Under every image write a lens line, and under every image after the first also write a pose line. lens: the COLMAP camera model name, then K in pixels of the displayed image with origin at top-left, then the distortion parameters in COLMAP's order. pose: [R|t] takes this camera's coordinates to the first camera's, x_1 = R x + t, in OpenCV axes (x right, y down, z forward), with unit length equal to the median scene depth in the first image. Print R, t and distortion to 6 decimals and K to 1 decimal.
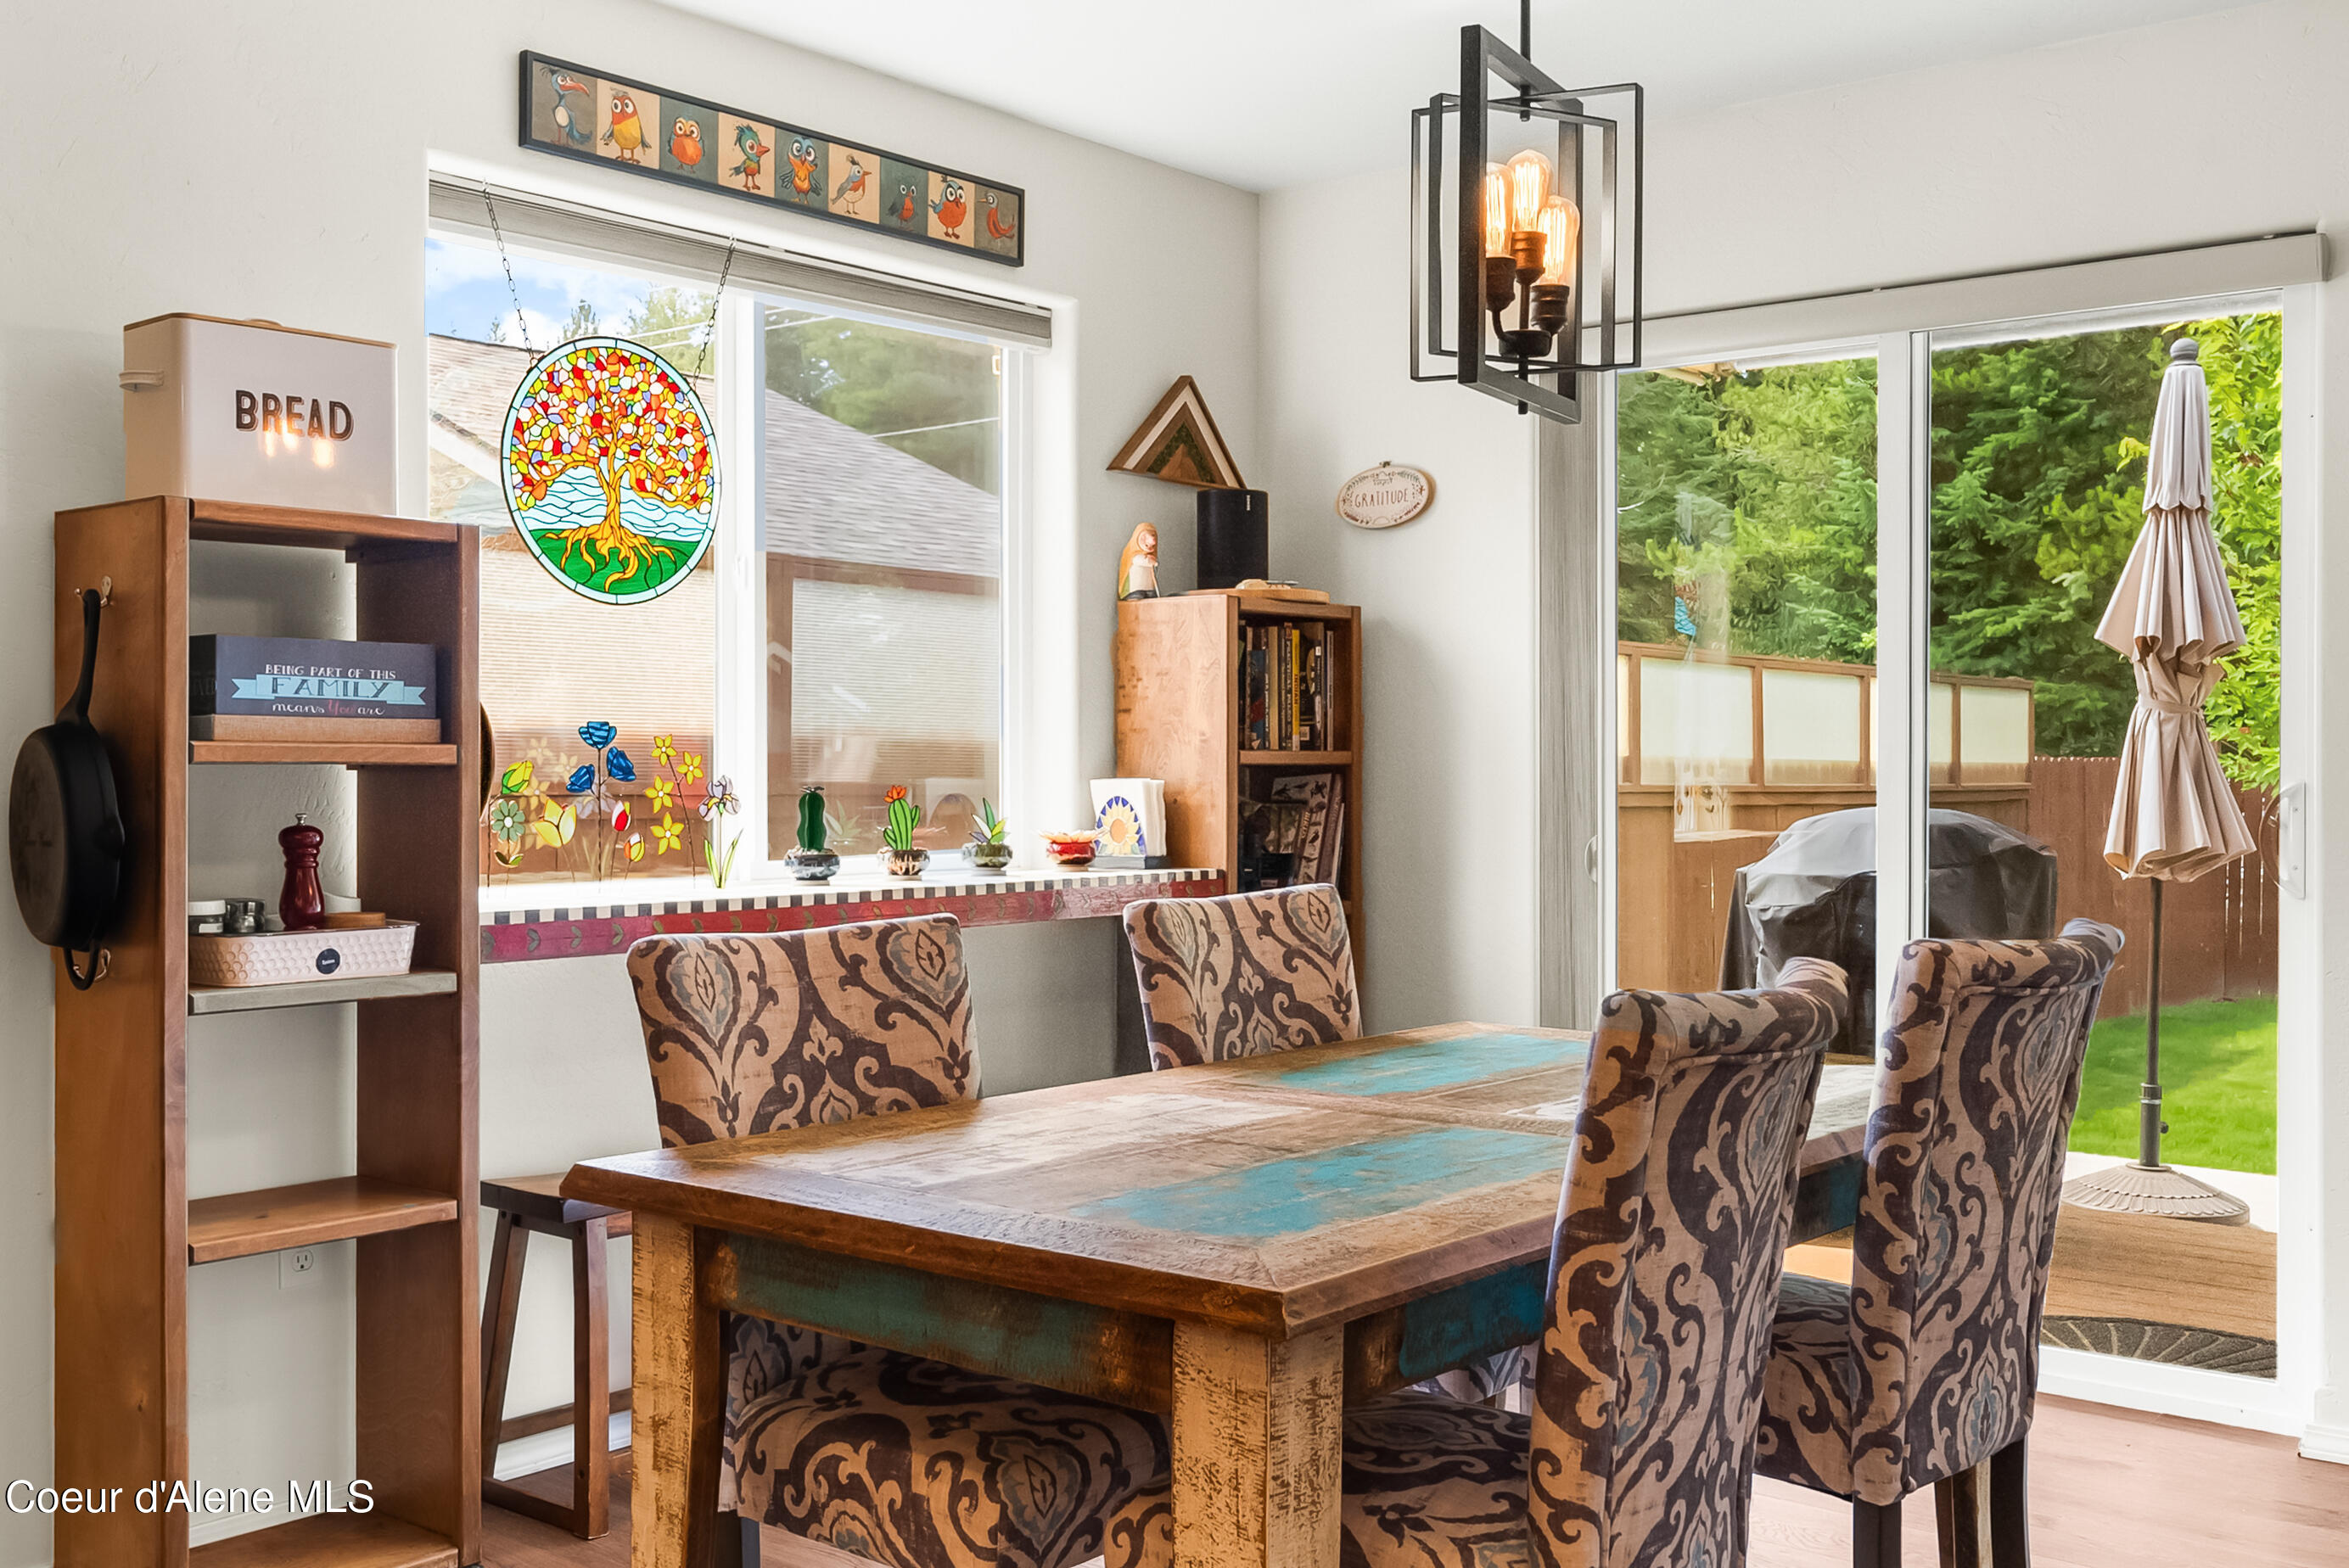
lens RADIAL K [[2288.4, 0, 1174.5], [0, 2288.4, 784.0], [0, 0, 1]] dist [-0.013761, -0.008147]
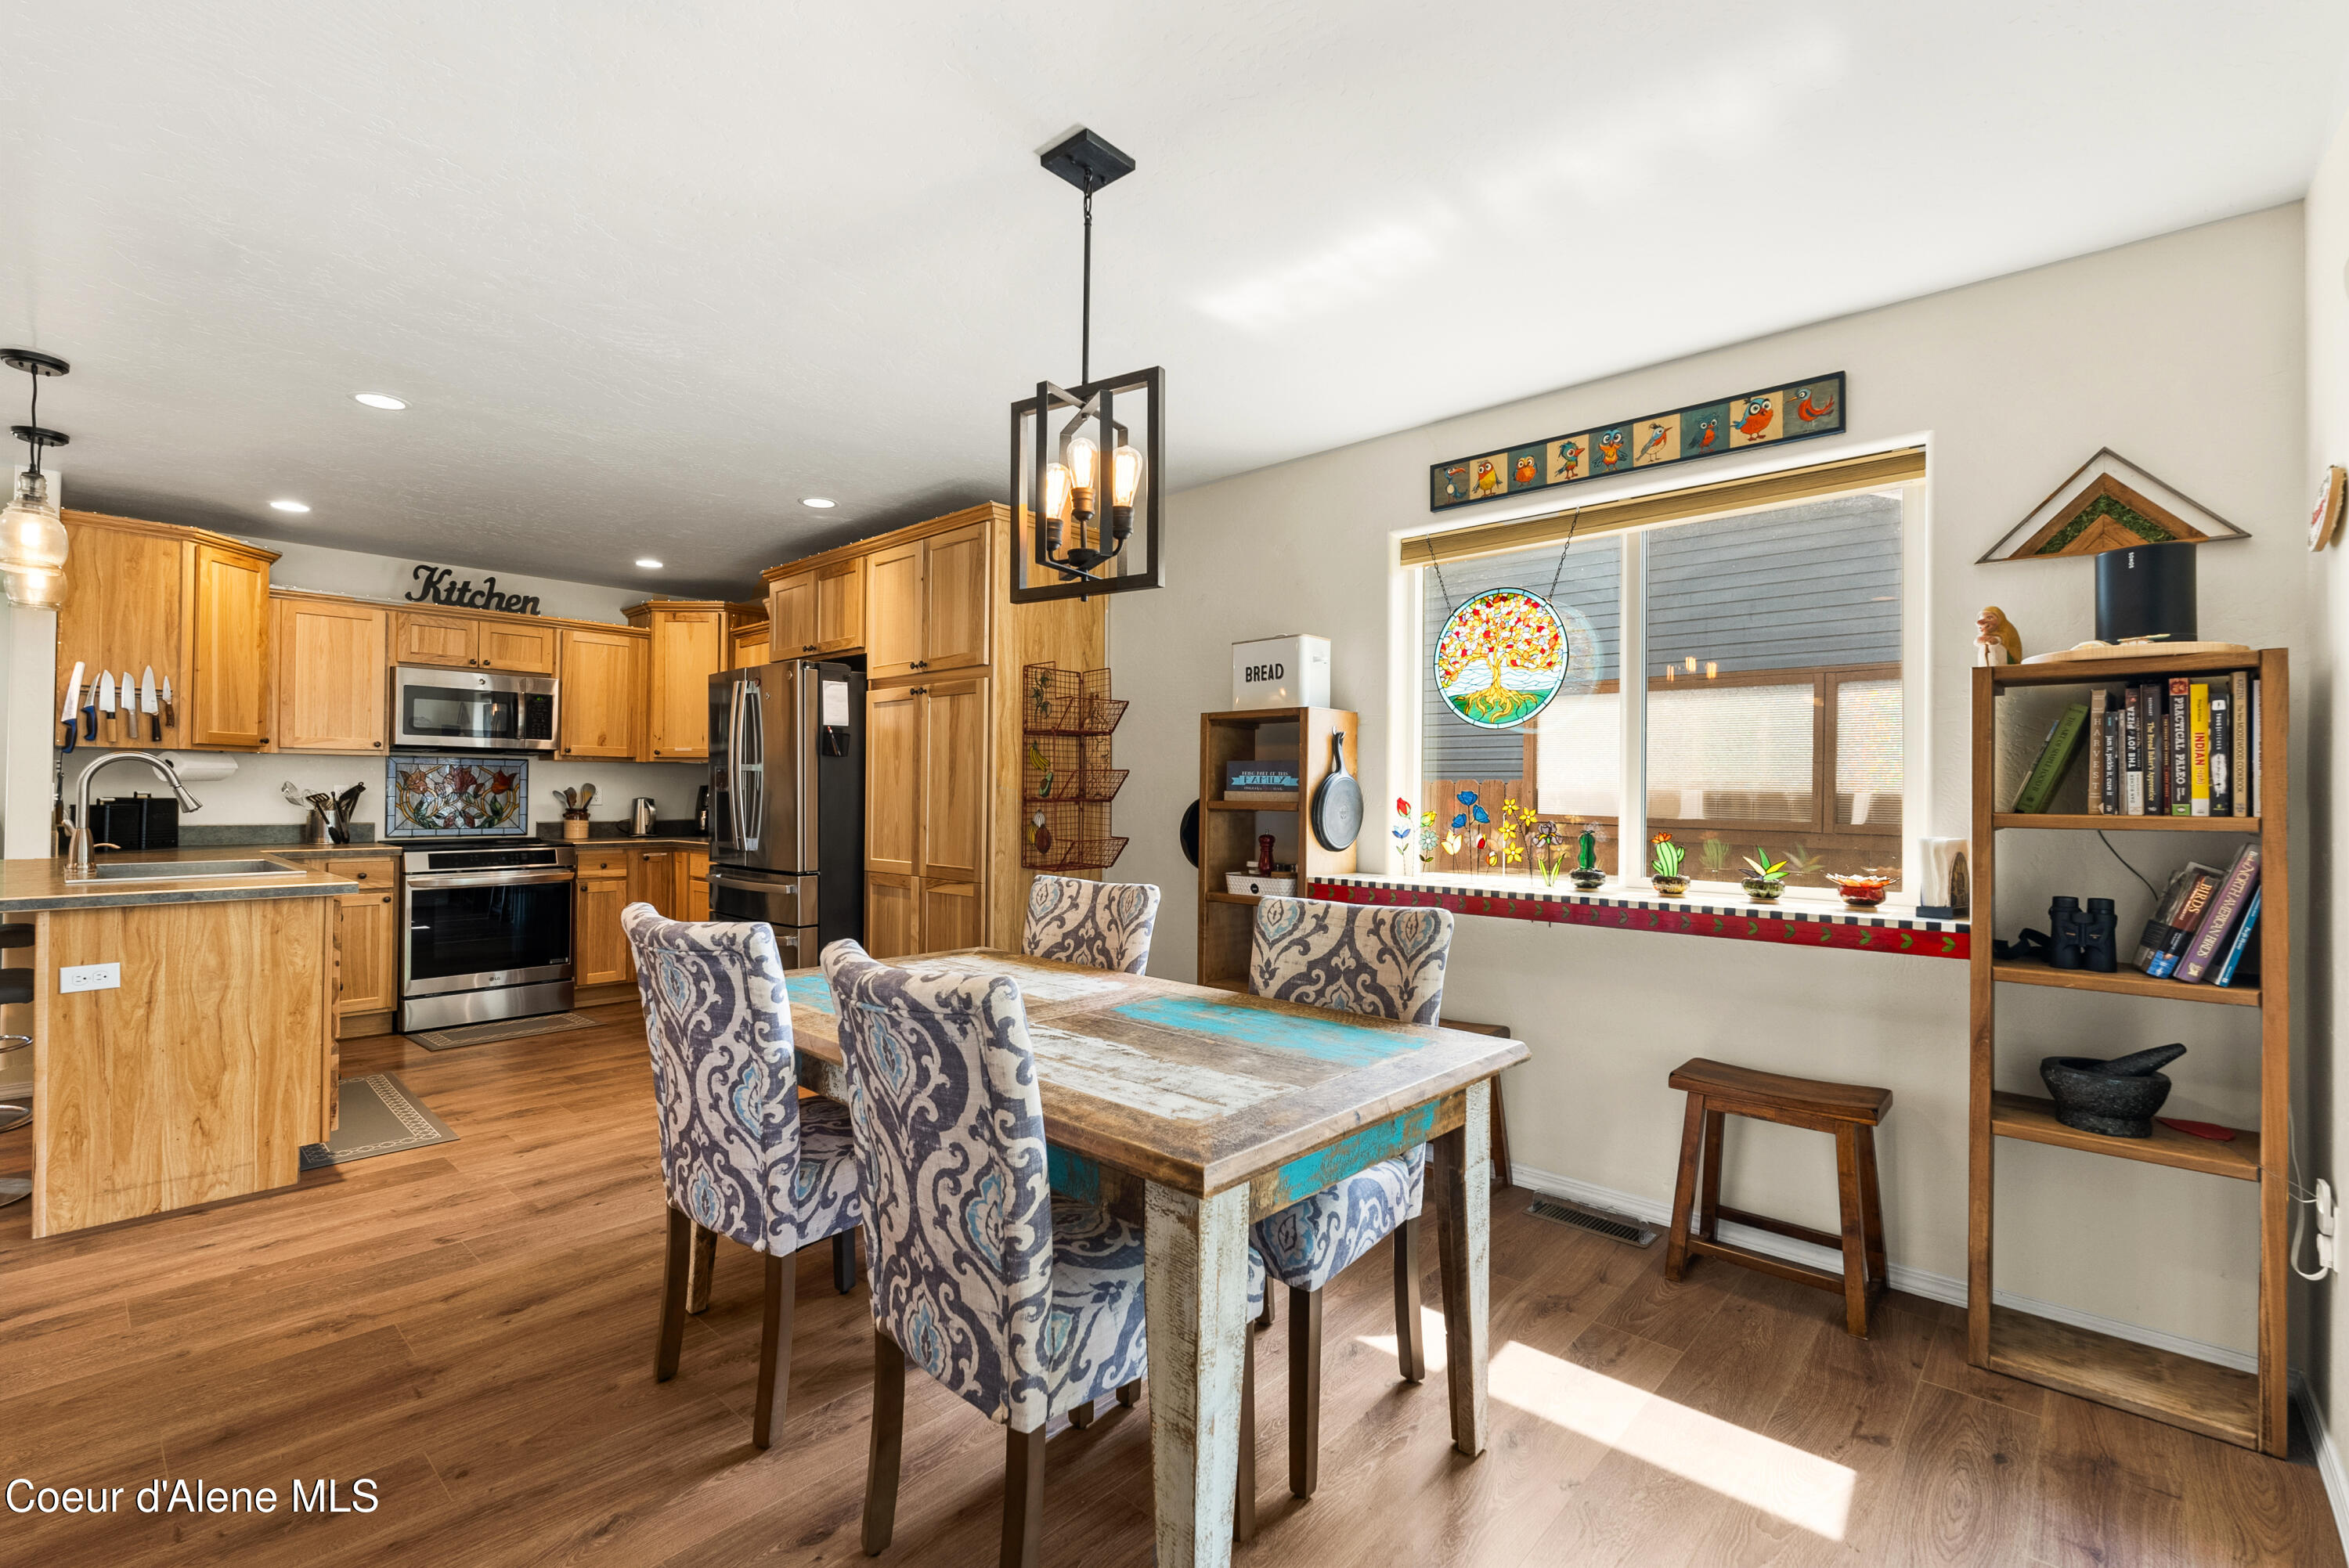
lens RADIAL K [[1031.1, 0, 1176.7], [0, 1031.1, 784.8], [0, 0, 1]] dist [-0.005438, -0.000019]
pose [[-0.055896, -0.010878, -0.998377, 0.625209], [-0.019247, 0.999767, -0.009816, -0.019350], [0.998251, 0.018667, -0.056093, 0.792894]]
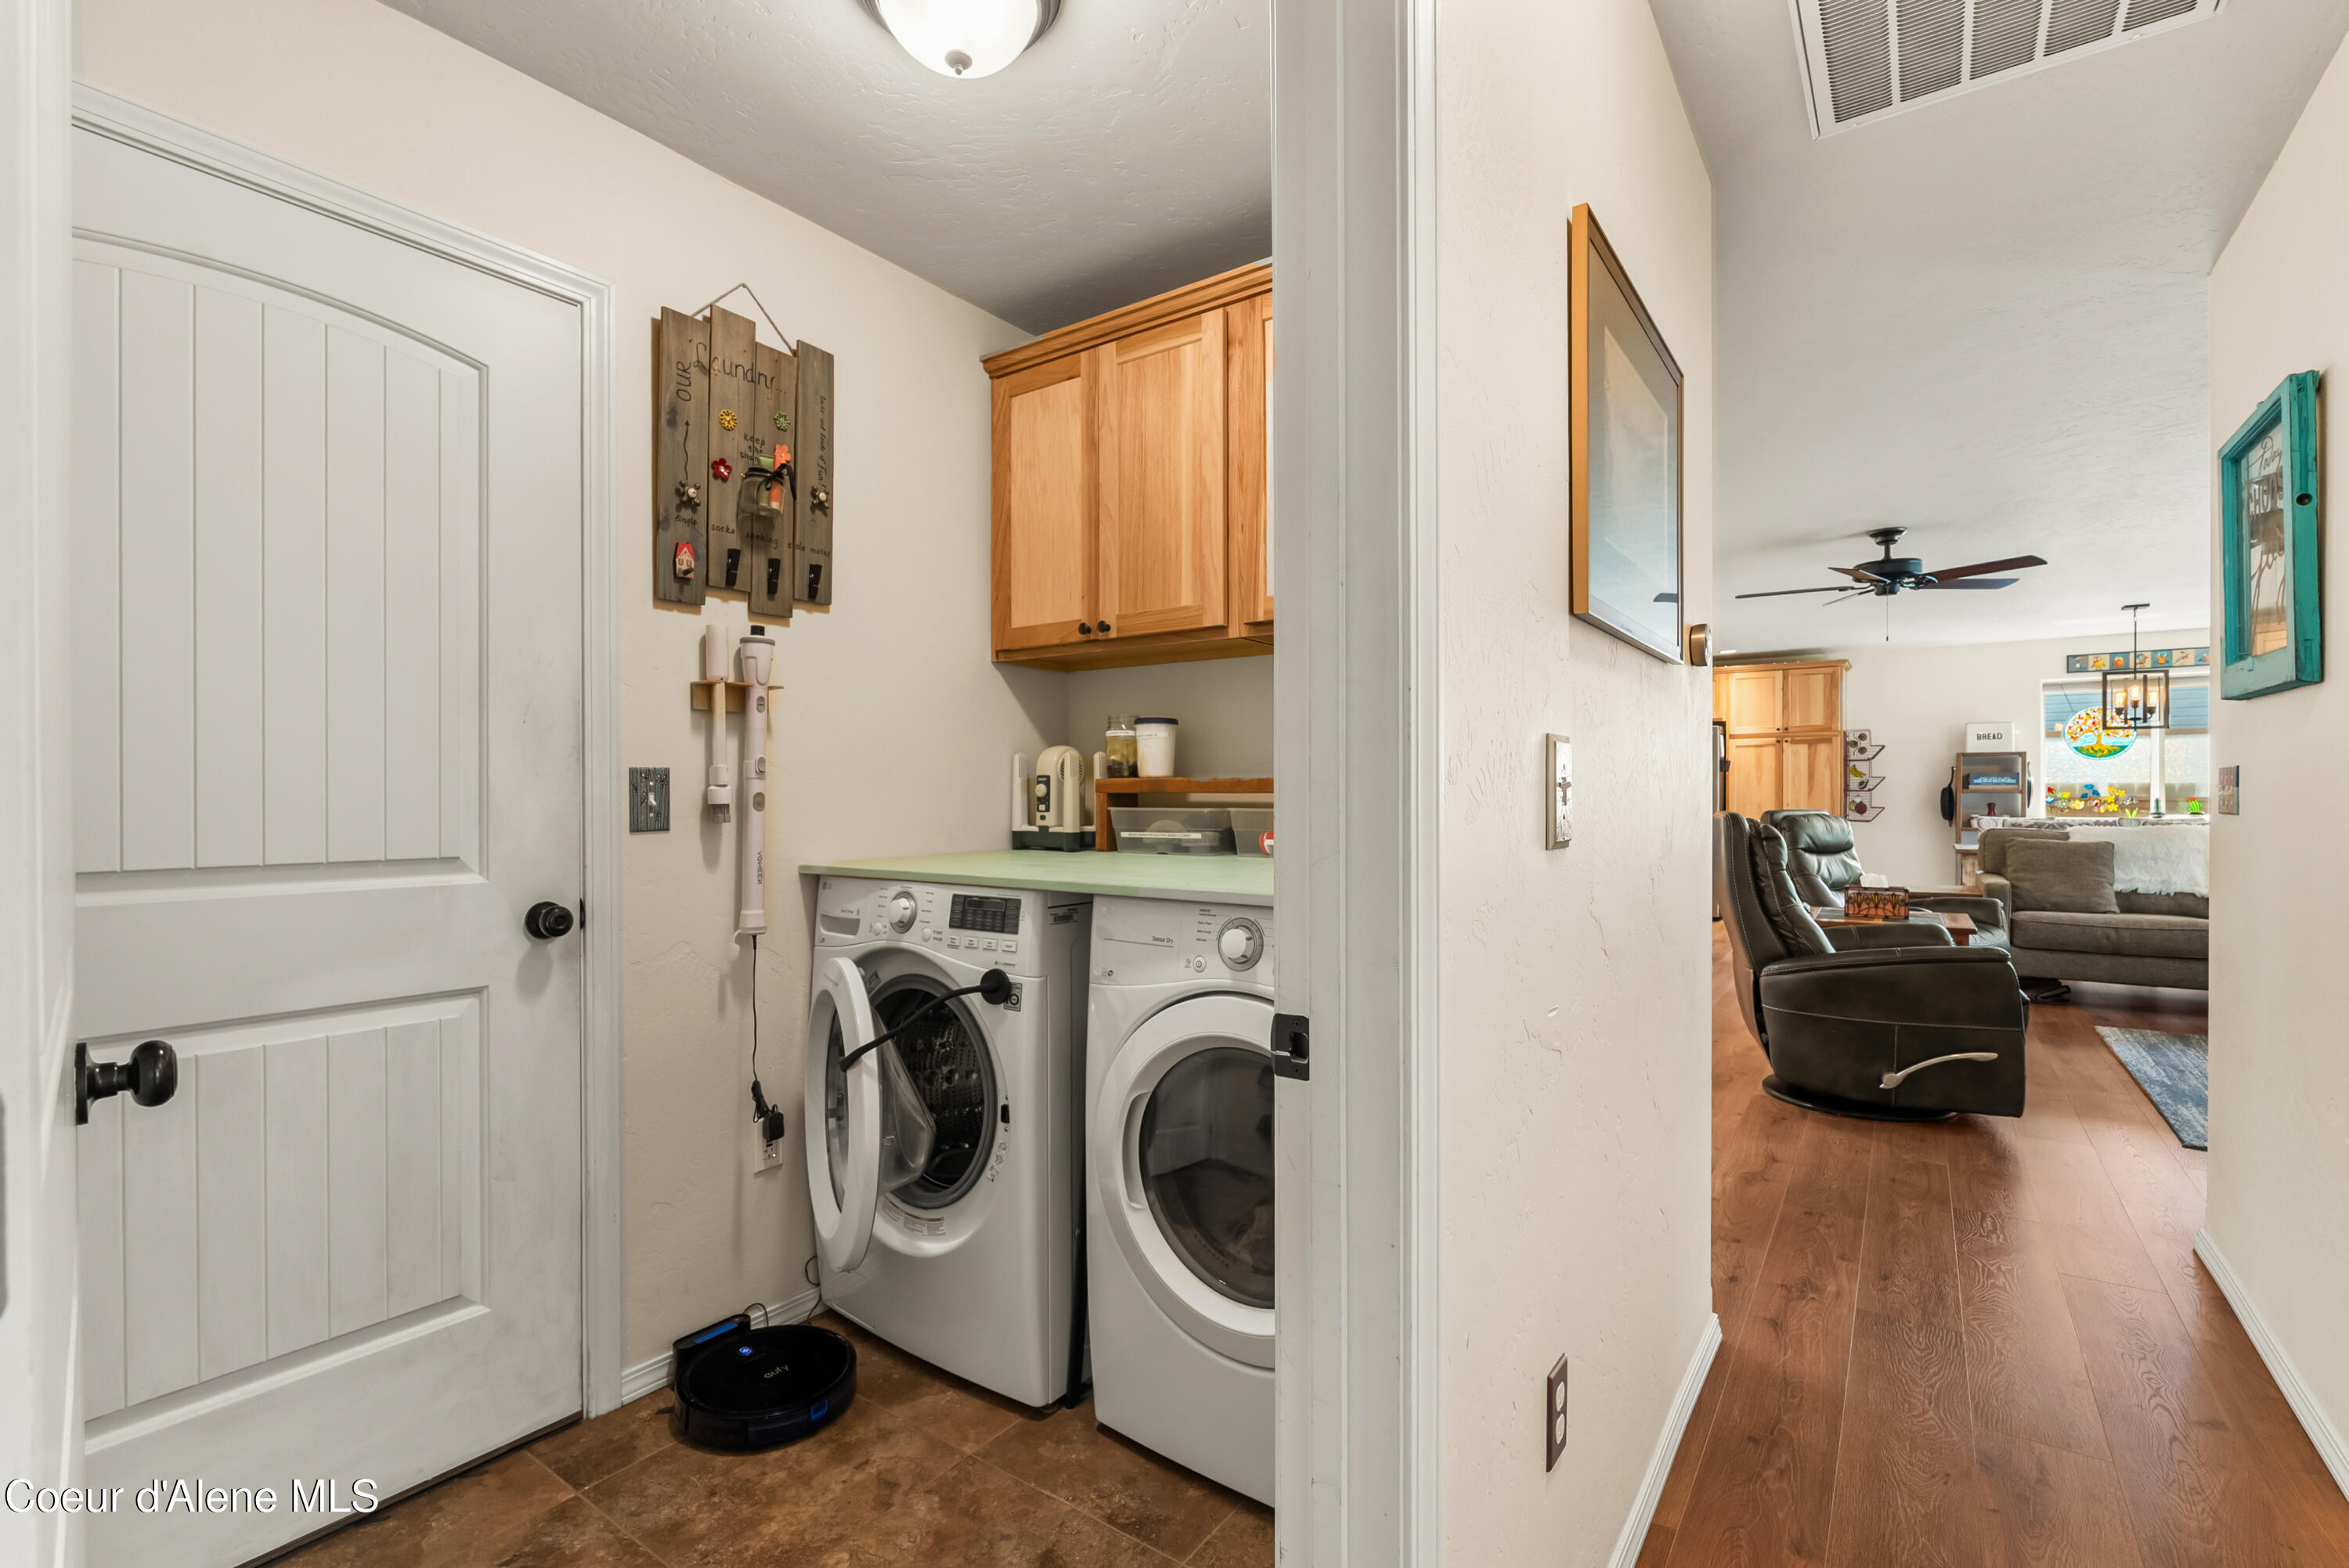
lens RADIAL K [[1048.3, 0, 1183.3], [0, 1048.3, 795.7], [0, 0, 1]] dist [-0.000888, 0.000153]
pose [[0.076240, -0.001476, -0.997088, 1.855085], [-0.005583, 0.999983, -0.001907, 0.013114], [0.997074, 0.005713, 0.076230, -1.132956]]
